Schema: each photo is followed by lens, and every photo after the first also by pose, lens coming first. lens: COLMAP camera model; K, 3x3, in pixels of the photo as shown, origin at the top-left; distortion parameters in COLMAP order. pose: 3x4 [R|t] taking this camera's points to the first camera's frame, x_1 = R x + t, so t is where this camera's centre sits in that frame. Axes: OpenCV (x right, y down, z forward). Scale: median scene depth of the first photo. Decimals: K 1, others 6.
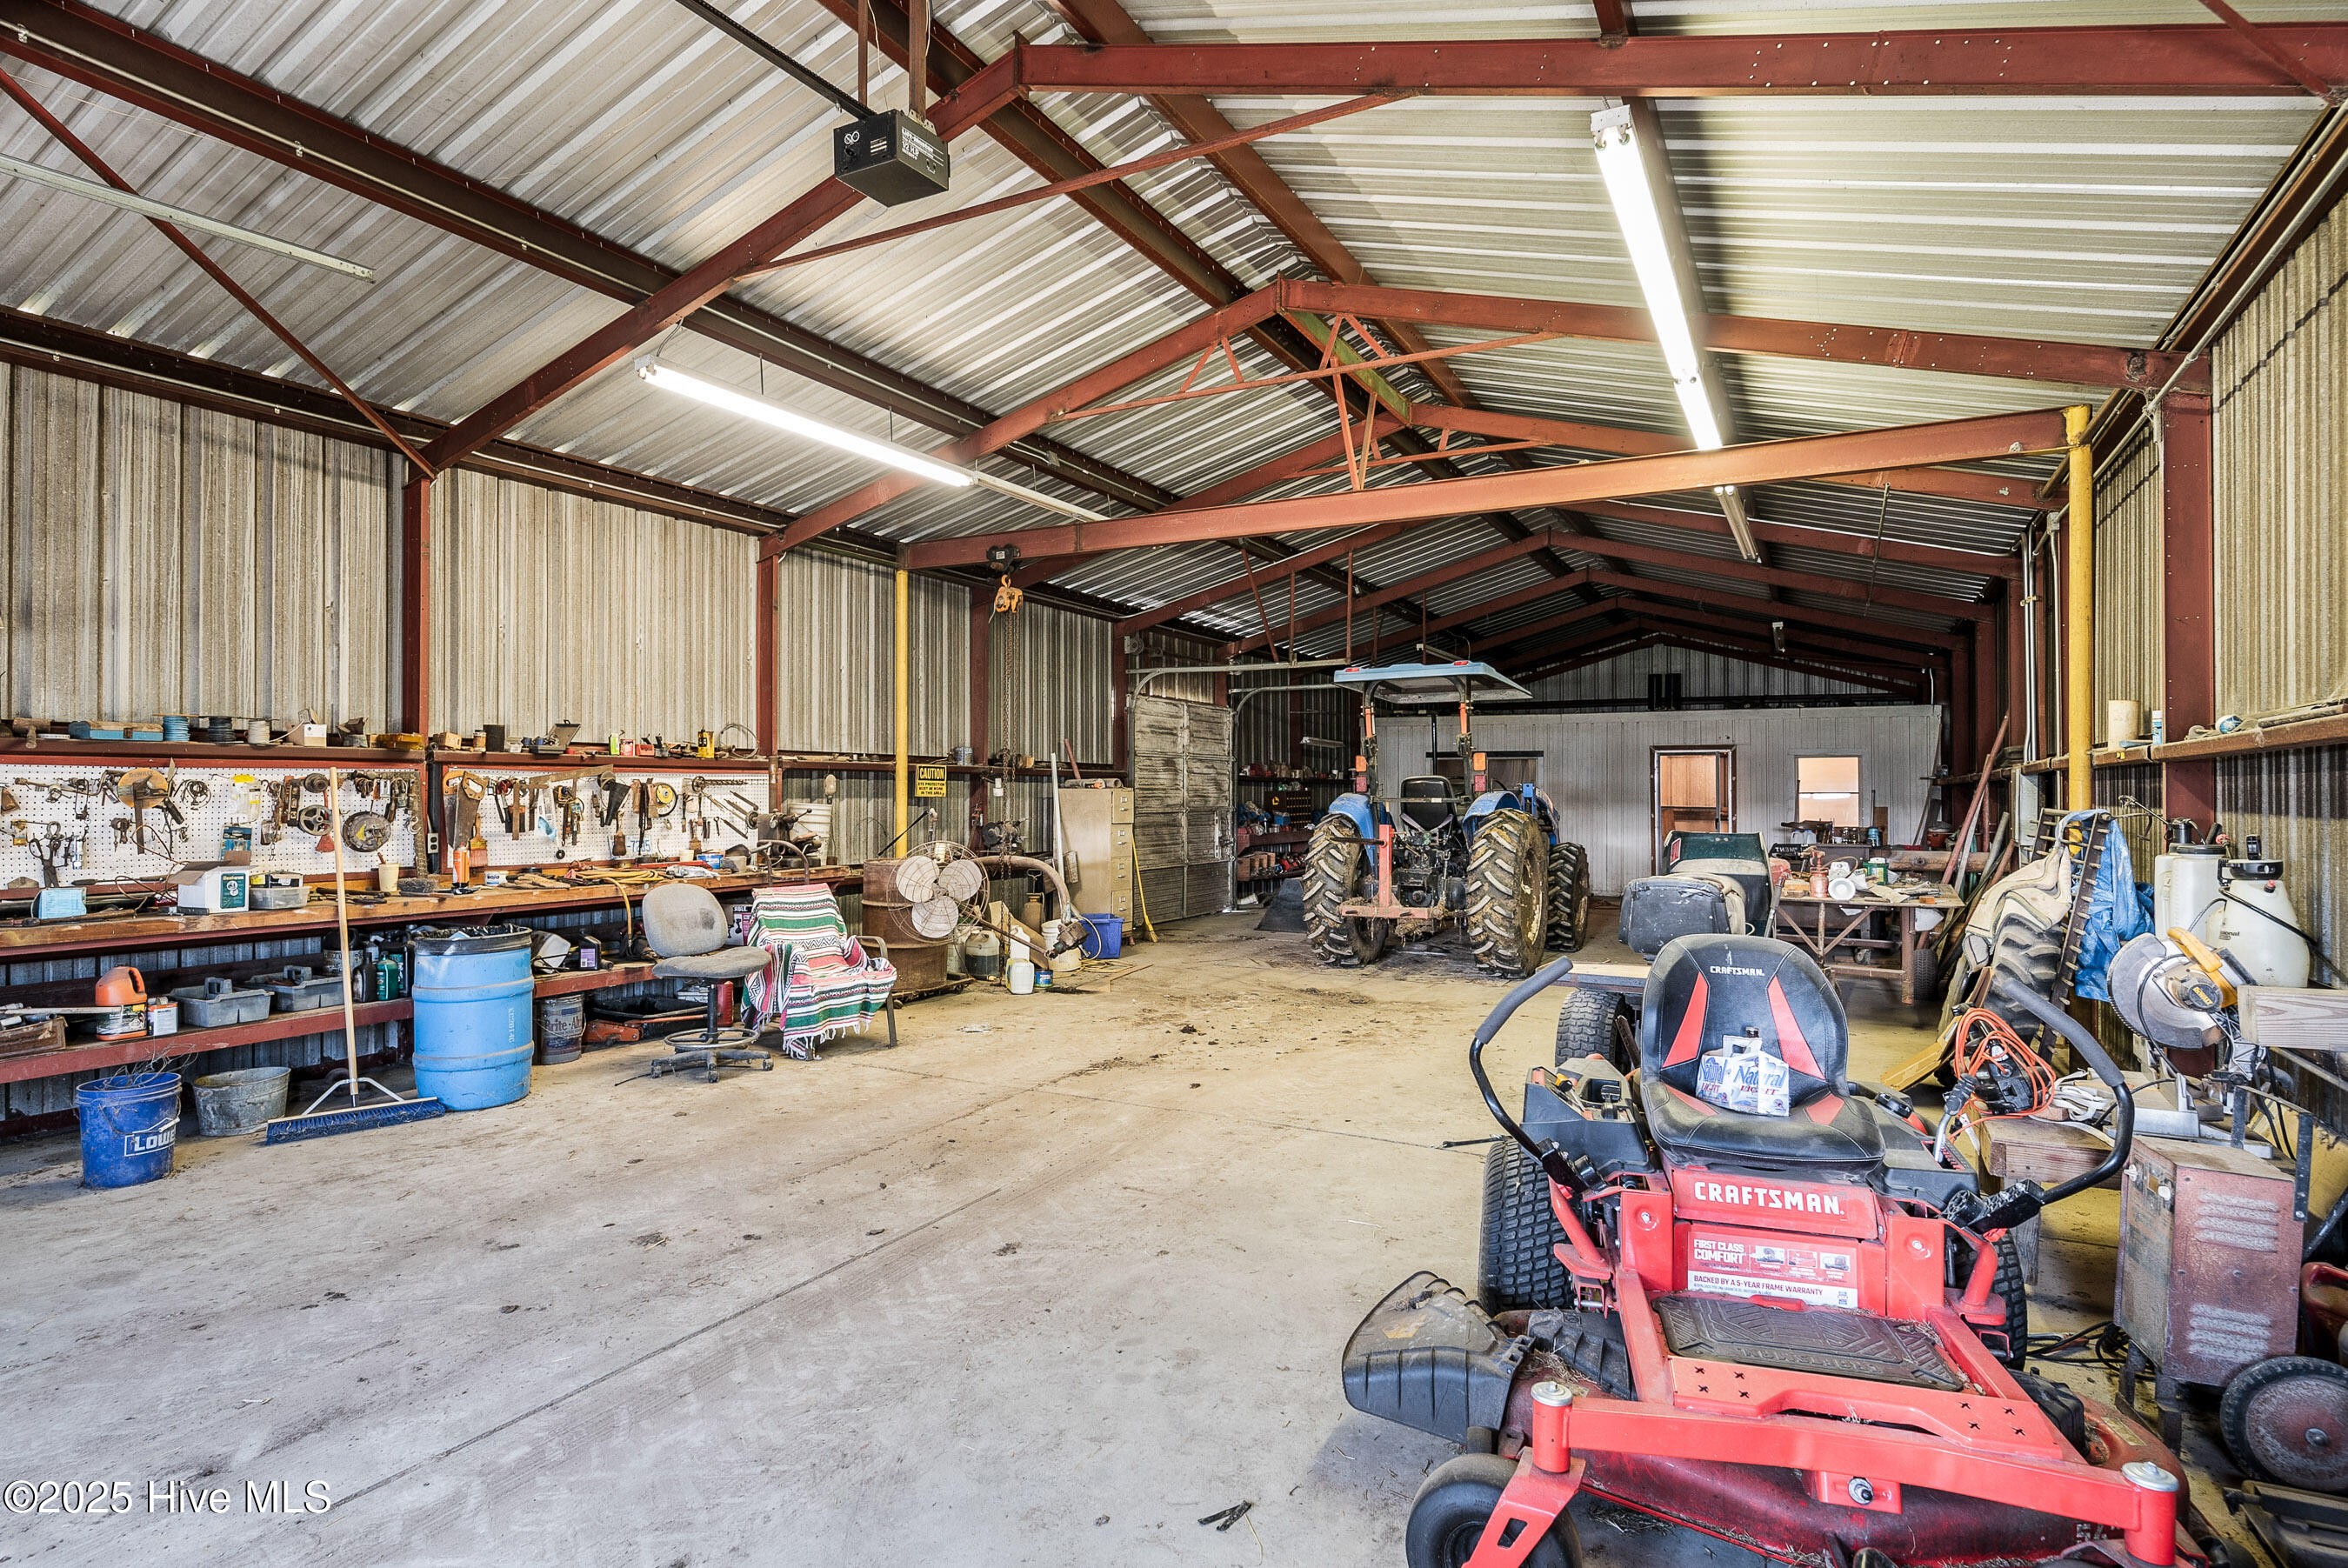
lens RADIAL K [[1162.7, 0, 1189.9], [0, 1162.7, 796.0], [0, 0, 1]] dist [-0.026990, -0.000872]
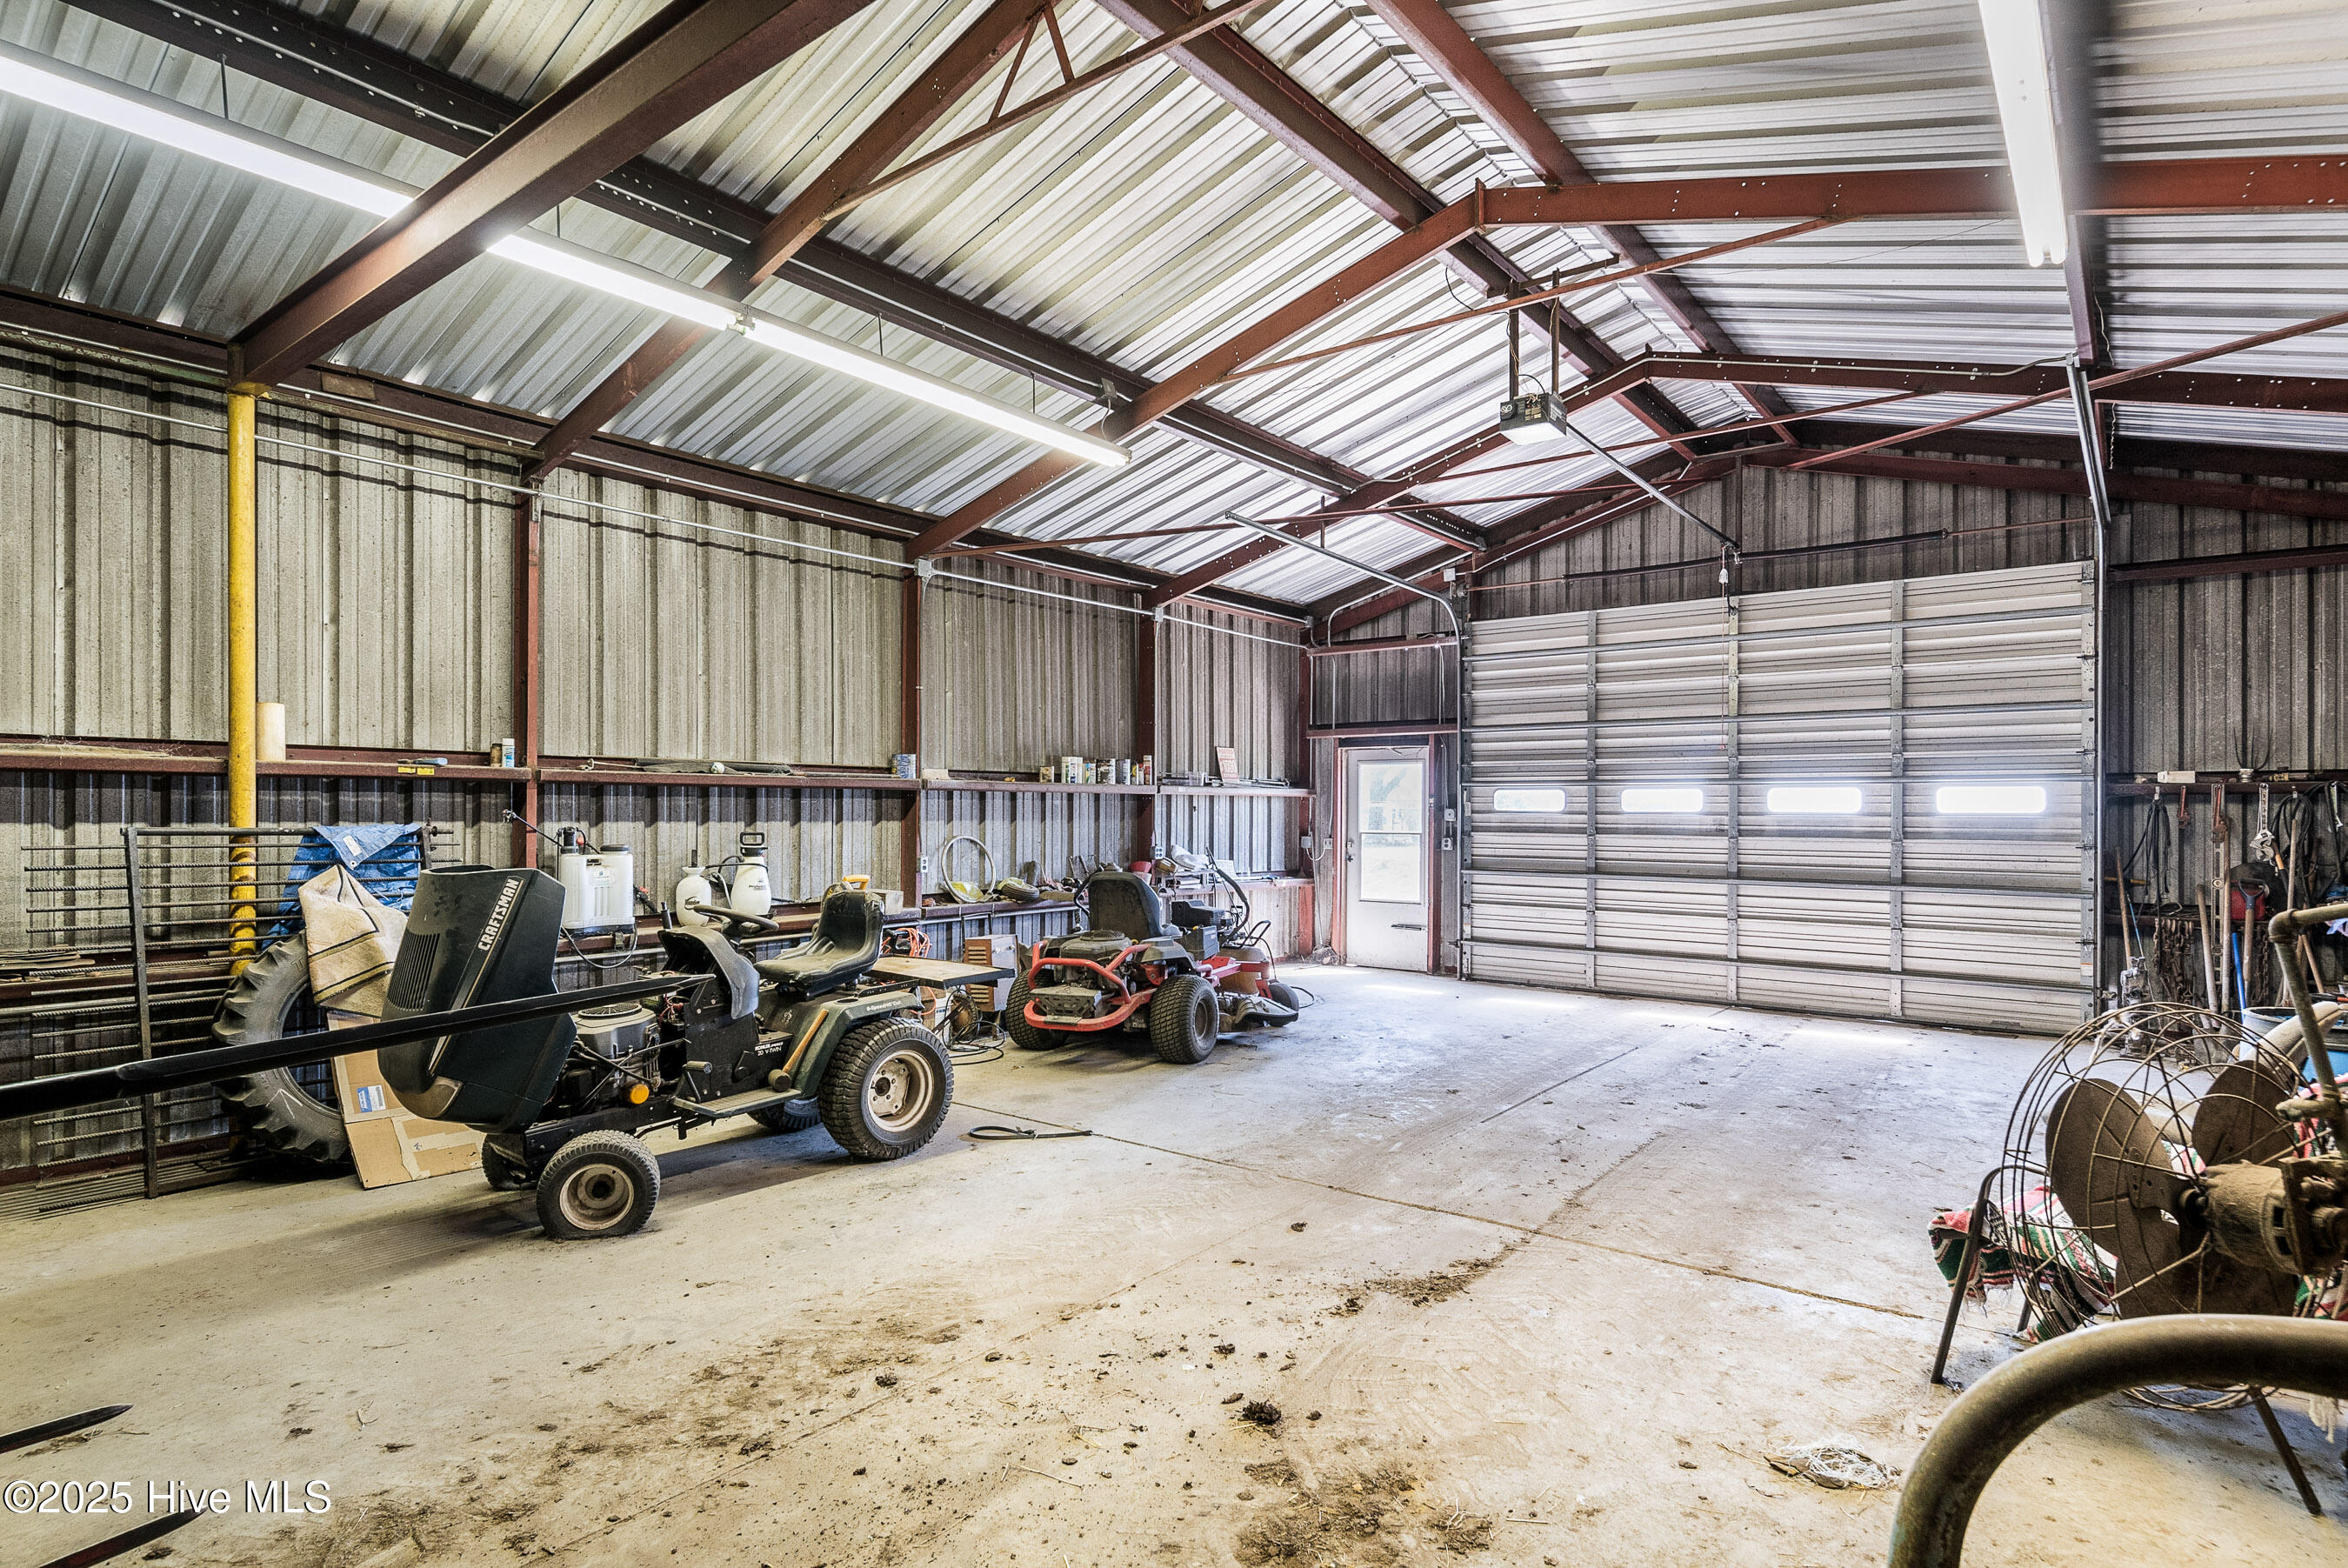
lens RADIAL K [[1277.7, 0, 1162.9], [0, 1277.7, 830.1], [0, 0, 1]] dist [0.021903, -0.002220]
pose [[-0.979783, -0.008984, 0.199862, -0.068867], [-0.005380, 0.999813, 0.018565, -0.007146], [-0.199991, 0.017115, -0.979648, 1.771632]]
